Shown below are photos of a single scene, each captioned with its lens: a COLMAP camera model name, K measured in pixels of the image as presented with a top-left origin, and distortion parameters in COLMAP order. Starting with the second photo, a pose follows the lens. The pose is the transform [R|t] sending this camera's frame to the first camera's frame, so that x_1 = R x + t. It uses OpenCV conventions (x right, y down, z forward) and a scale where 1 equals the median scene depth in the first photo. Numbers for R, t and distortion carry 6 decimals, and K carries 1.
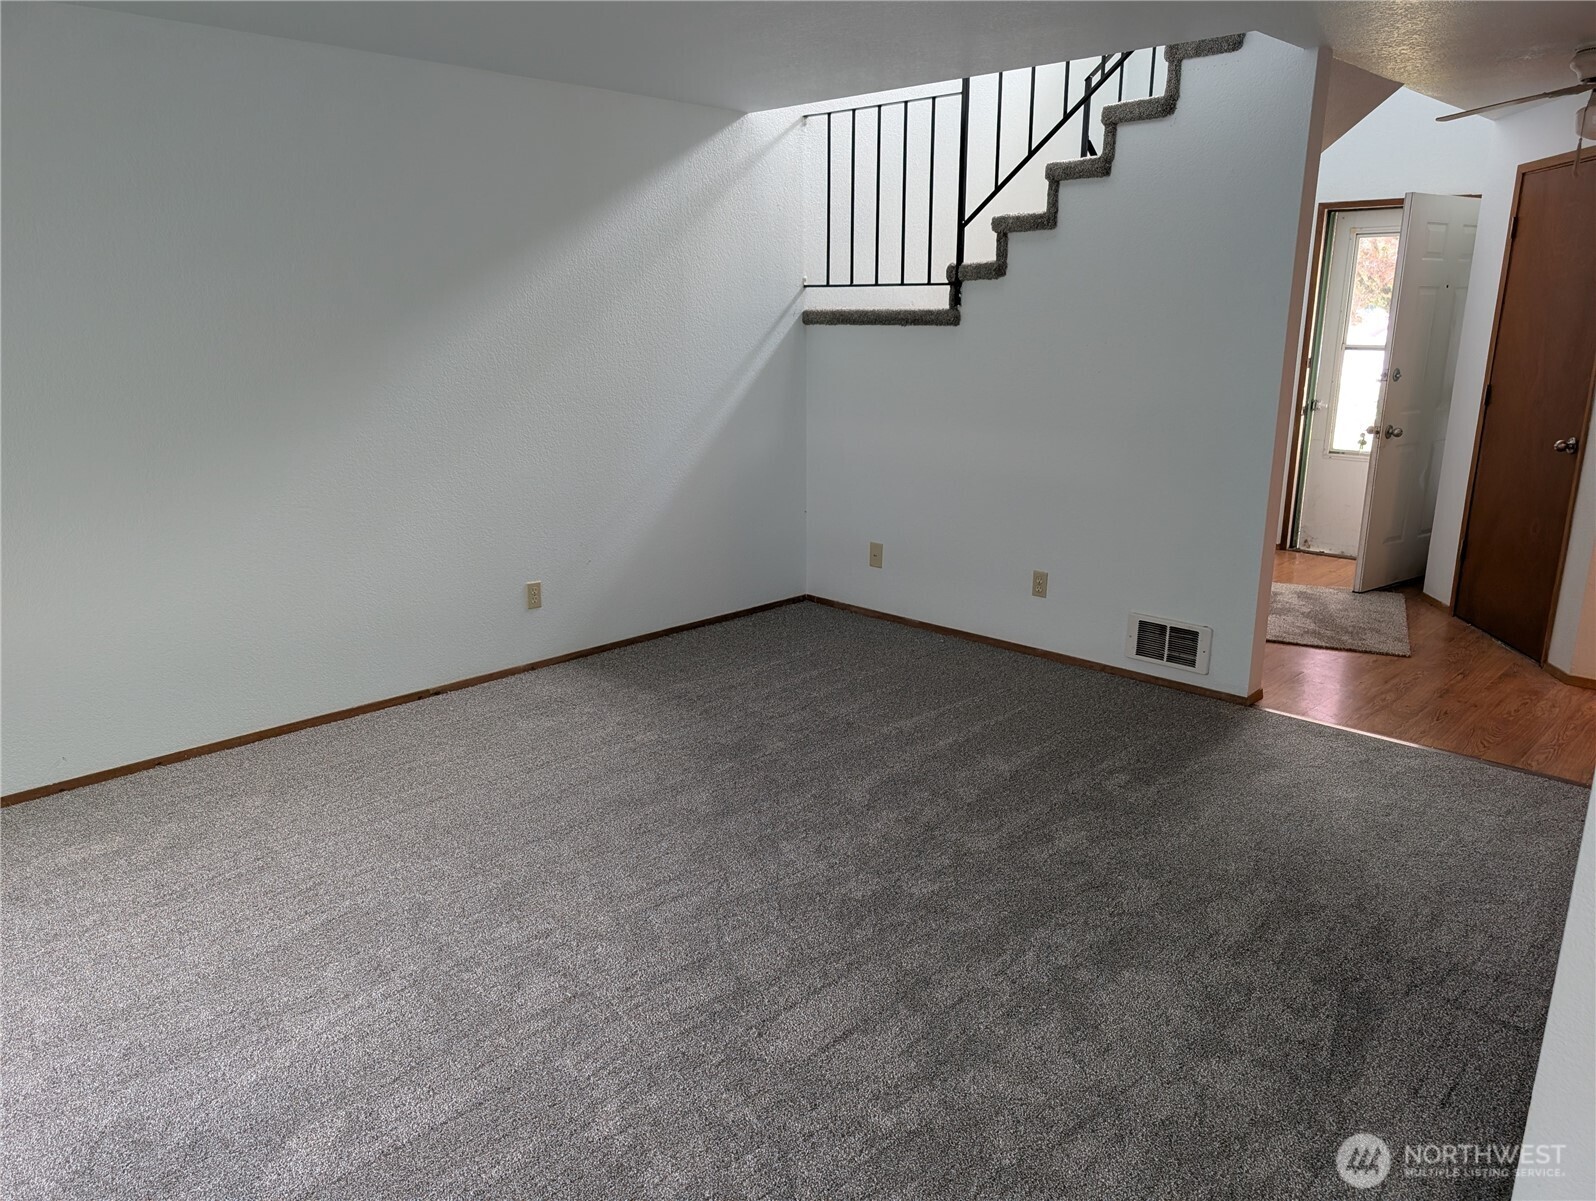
lens RADIAL K [[1139.7, 0, 798.0], [0, 1139.7, 600.5], [0, 0, 1]] dist [0.007152, -0.004478]
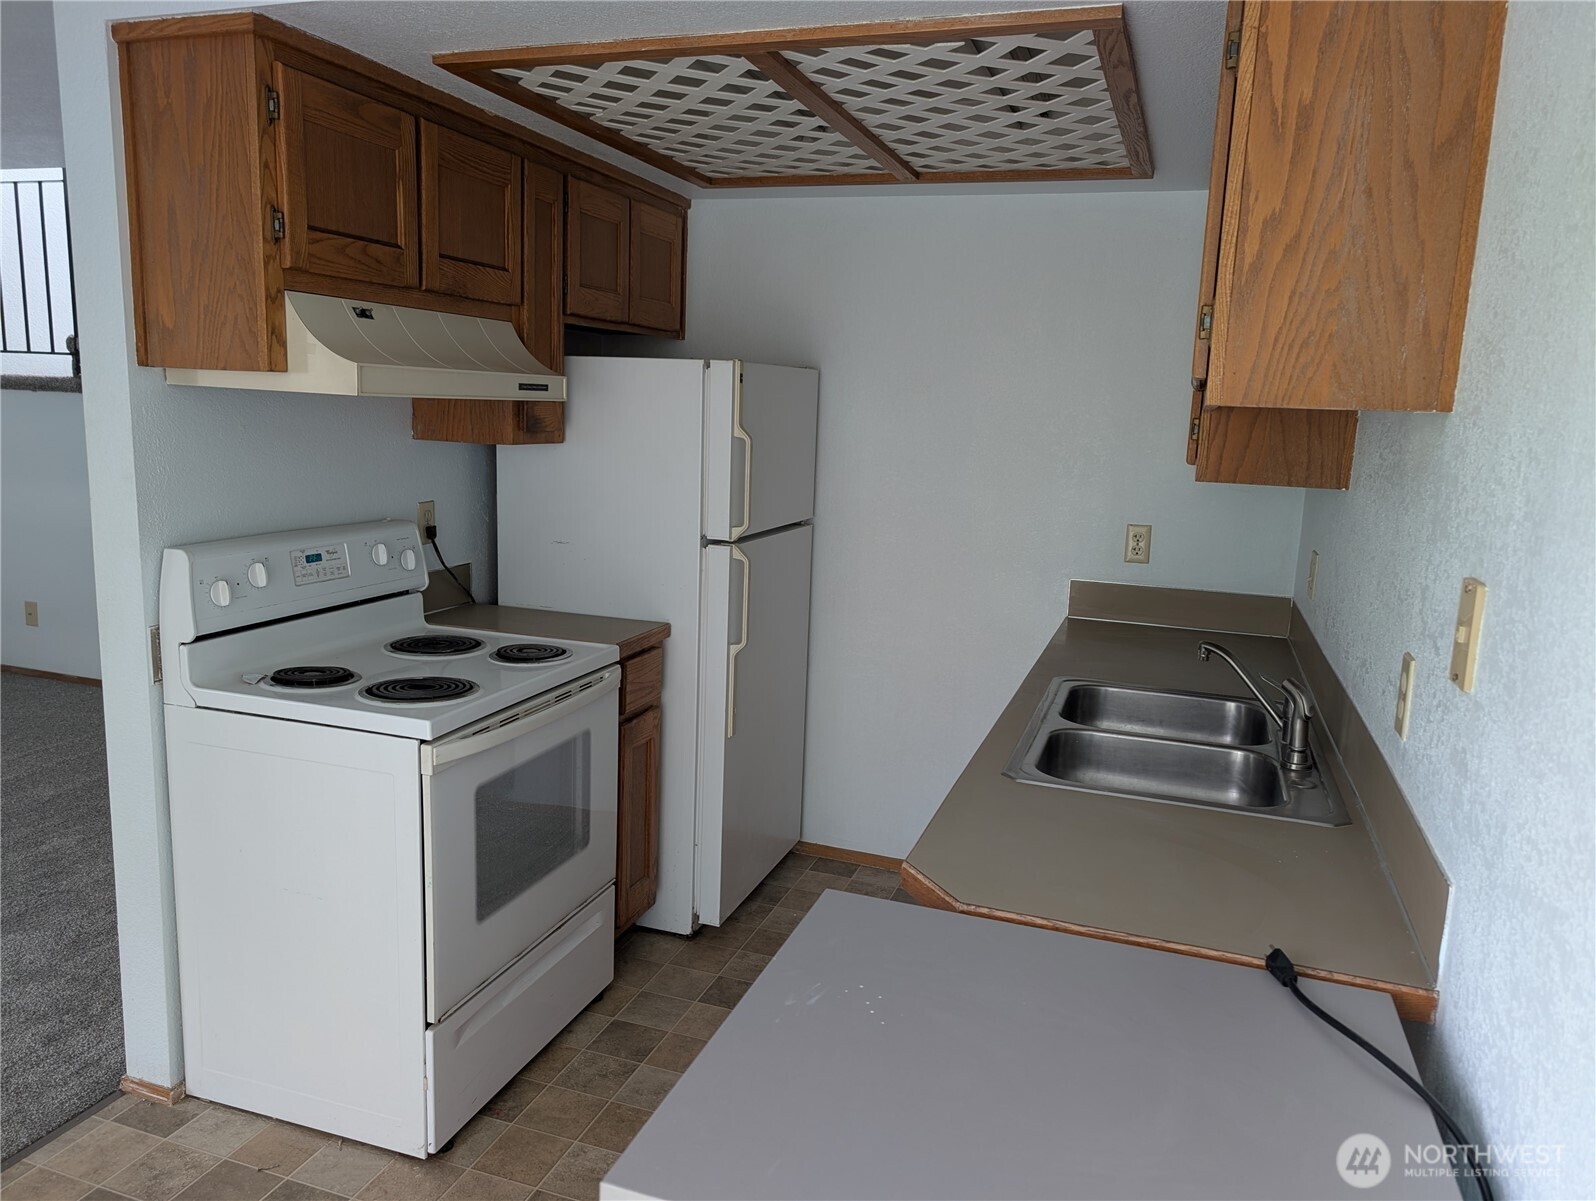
lens RADIAL K [[1139.7, 0, 798.0], [0, 1139.7, 600.5], [0, 0, 1]] dist [0.007152, -0.004478]
pose [[0.908670, -0.032446, 0.416254, 0.298686], [0.061367, 0.996527, -0.056287, 0.053570], [-0.412982, 0.076690, 0.907505, -0.230857]]
